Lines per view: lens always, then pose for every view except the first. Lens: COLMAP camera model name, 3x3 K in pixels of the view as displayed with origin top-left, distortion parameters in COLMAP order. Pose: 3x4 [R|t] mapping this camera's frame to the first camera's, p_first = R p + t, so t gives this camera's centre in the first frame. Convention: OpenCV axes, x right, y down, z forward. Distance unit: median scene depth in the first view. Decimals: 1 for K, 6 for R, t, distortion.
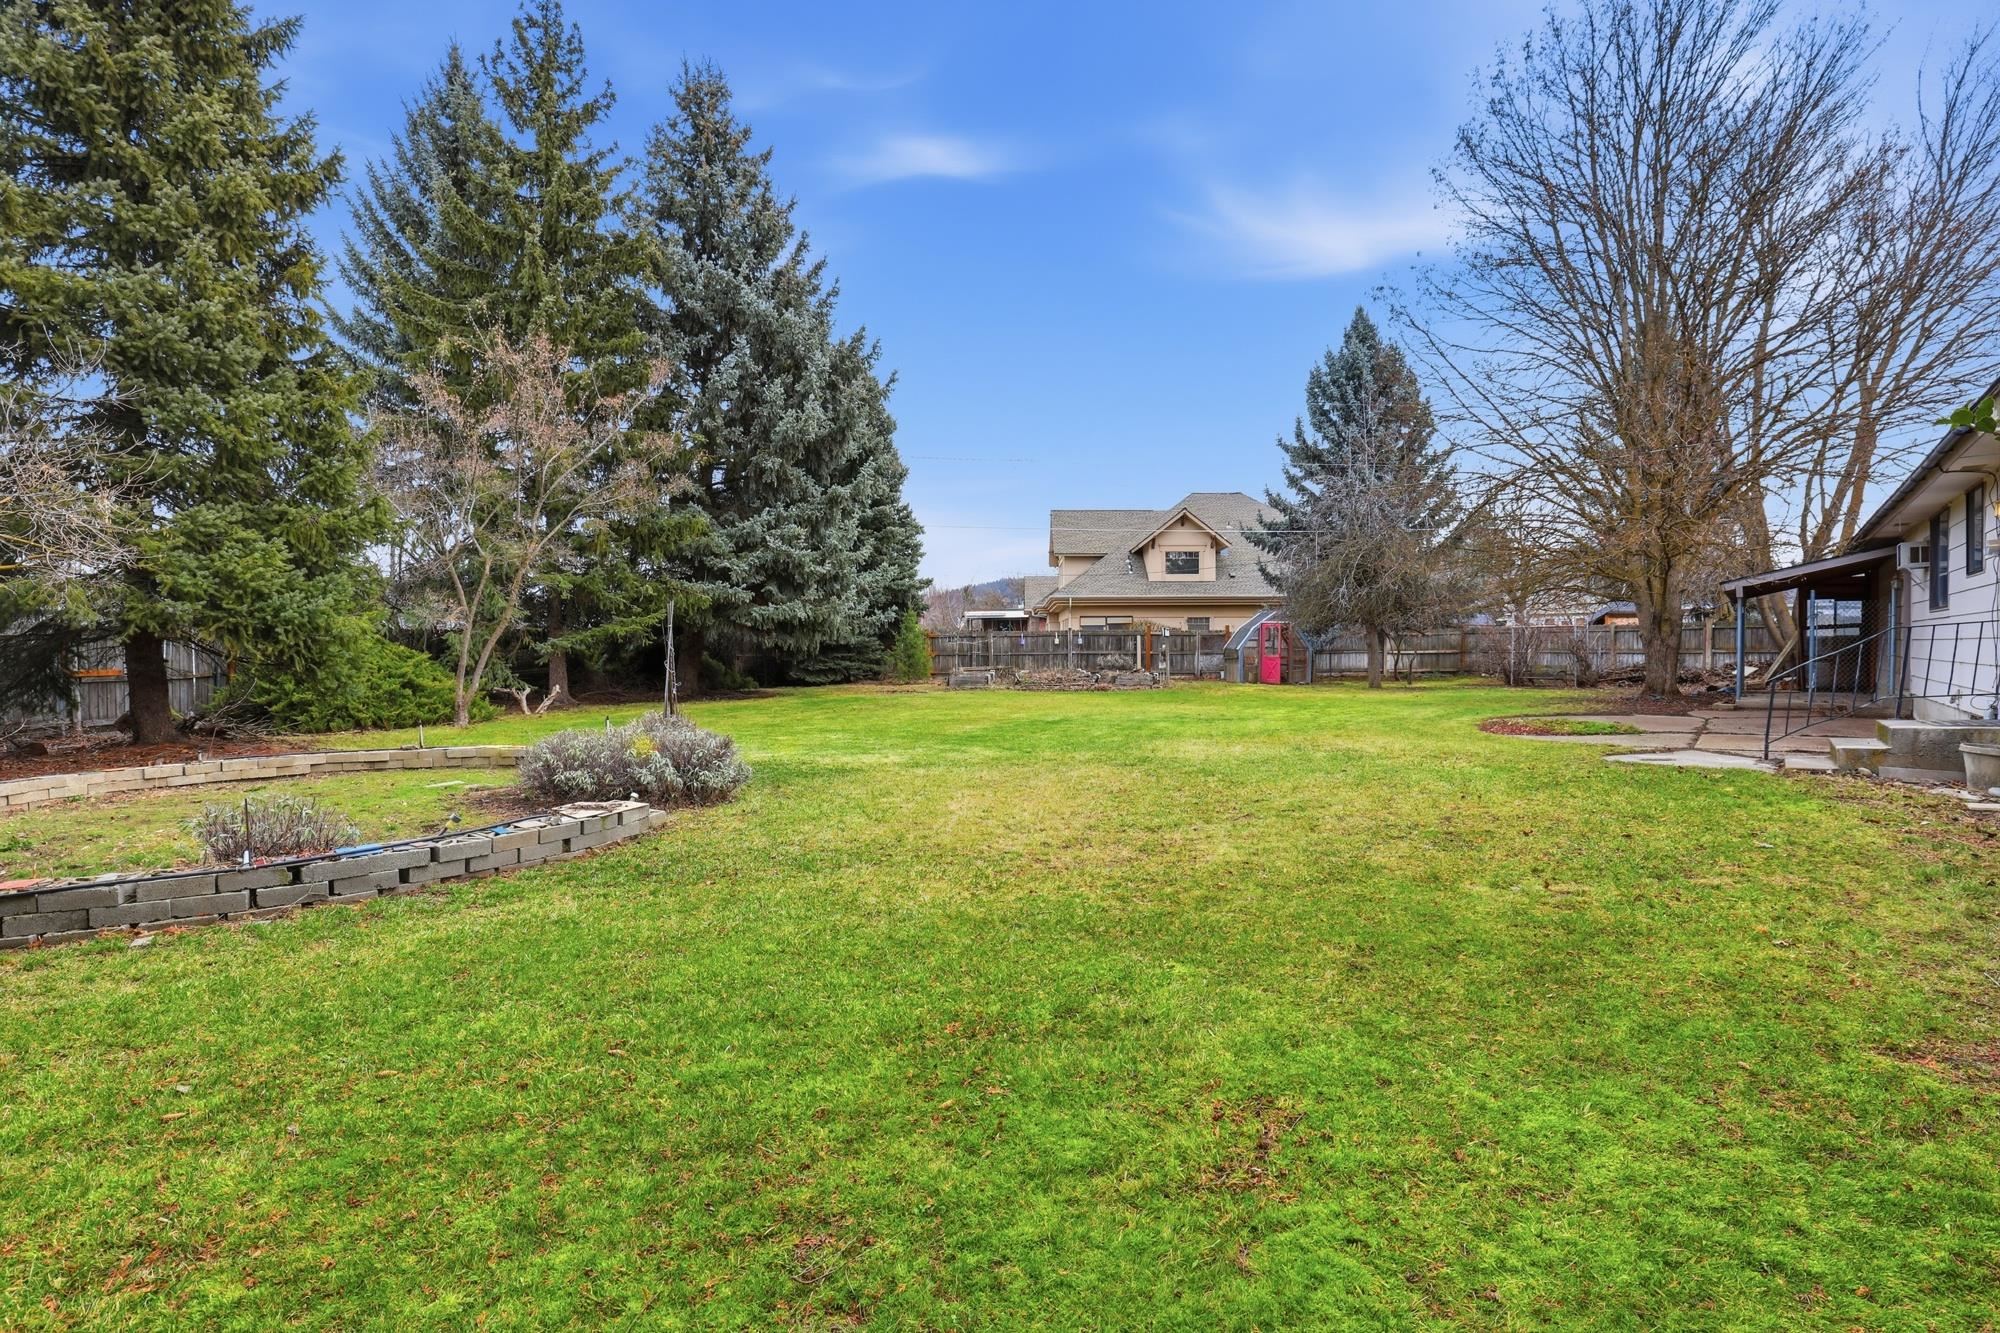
lens RADIAL K [[941.0, 0, 1007.5], [0, 941.0, 658.2], [0, 0, 1]] dist [-0.034608, 0.007021]
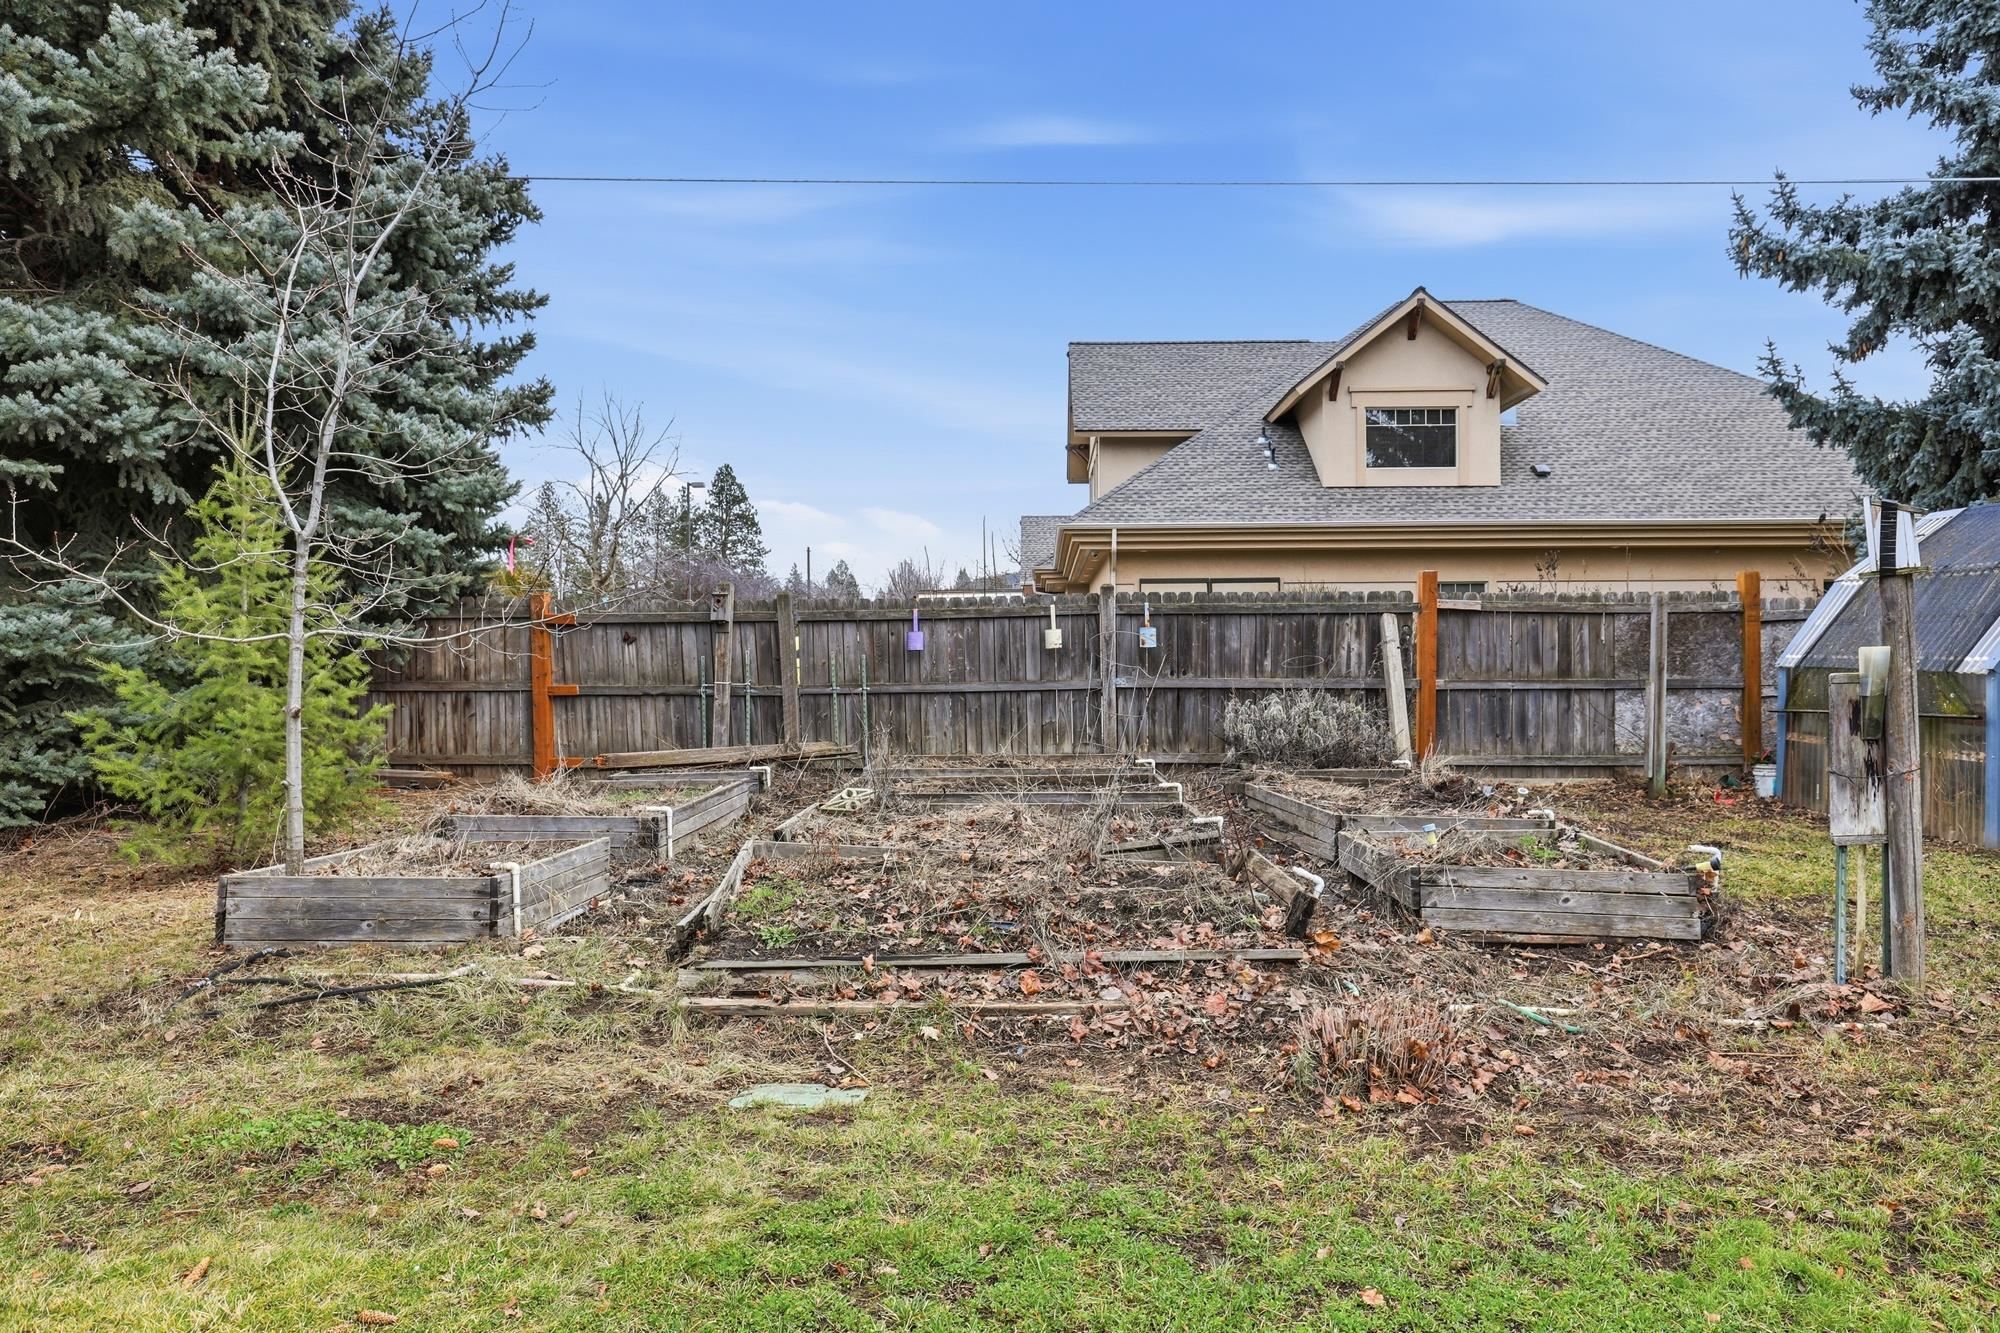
lens RADIAL K [[1277.2, 0, 1000.0], [0, 1277.2, 666.5], [0, 0, 1]] dist [0.000028, 0.000114]
pose [[0.999666, 0.000001, -0.025841, 0.034330], [-0.000143, 0.999985, -0.005513, -0.006326], [0.025841, 0.005515, 0.999651, 0.484781]]
